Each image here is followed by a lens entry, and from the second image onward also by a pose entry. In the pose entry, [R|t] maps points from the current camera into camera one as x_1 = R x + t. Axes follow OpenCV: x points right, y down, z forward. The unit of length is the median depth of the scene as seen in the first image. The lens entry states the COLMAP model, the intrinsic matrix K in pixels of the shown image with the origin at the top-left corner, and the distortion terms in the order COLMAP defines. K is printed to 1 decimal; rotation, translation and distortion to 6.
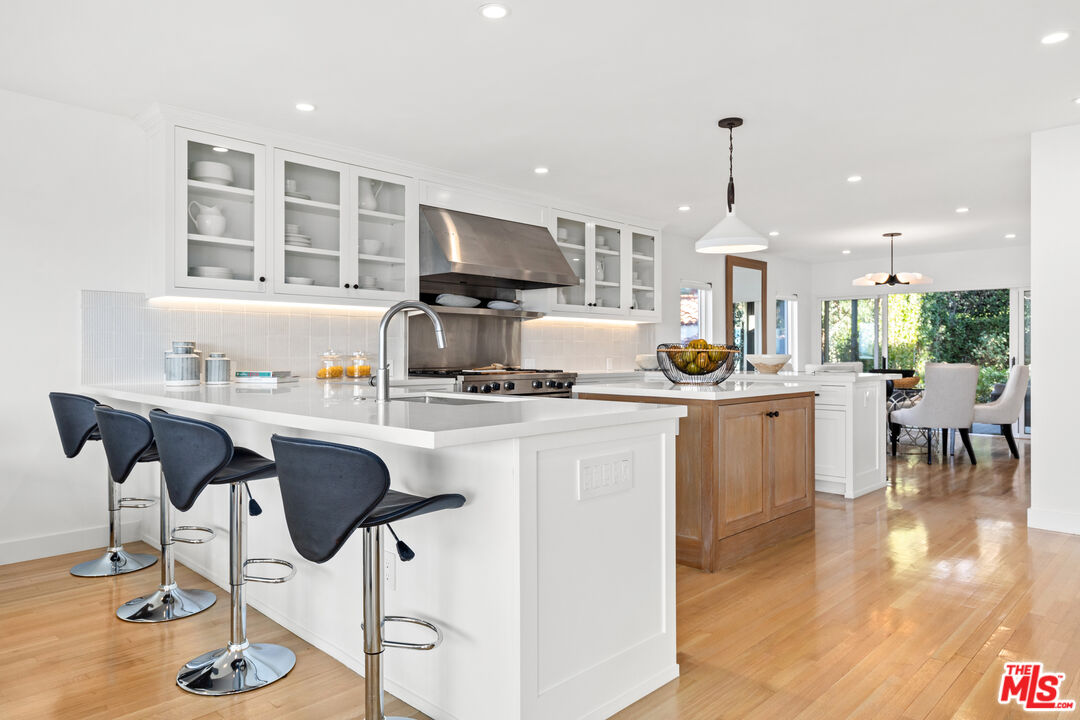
lens RADIAL K [[672.8, 0, 535.7], [0, 672.8, 356.5], [0, 0, 1]] dist [0.004163, 0.002905]
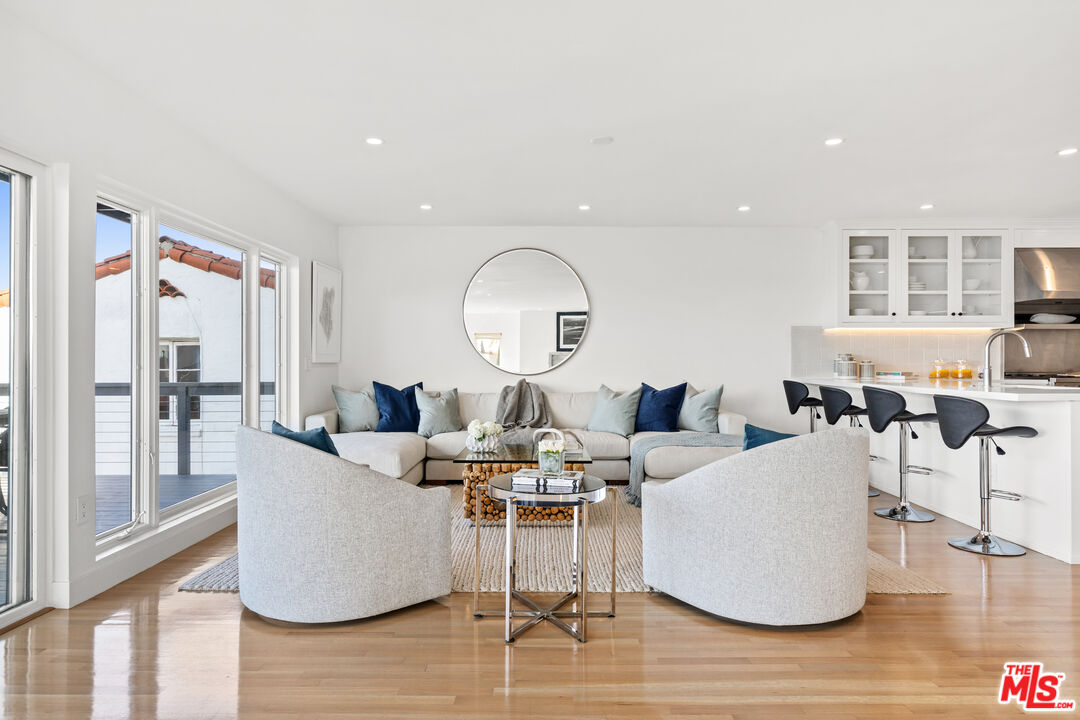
lens RADIAL K [[672.8, 0, 530.6], [0, 672.8, 357.8], [0, 0, 1]] dist [0.004163, 0.002905]
pose [[0.696941, -0.002759, -0.717123, 0.134070], [-0.004946, 0.999950, -0.008654, 0.006453], [0.717111, 0.009578, 0.696893, -0.705431]]
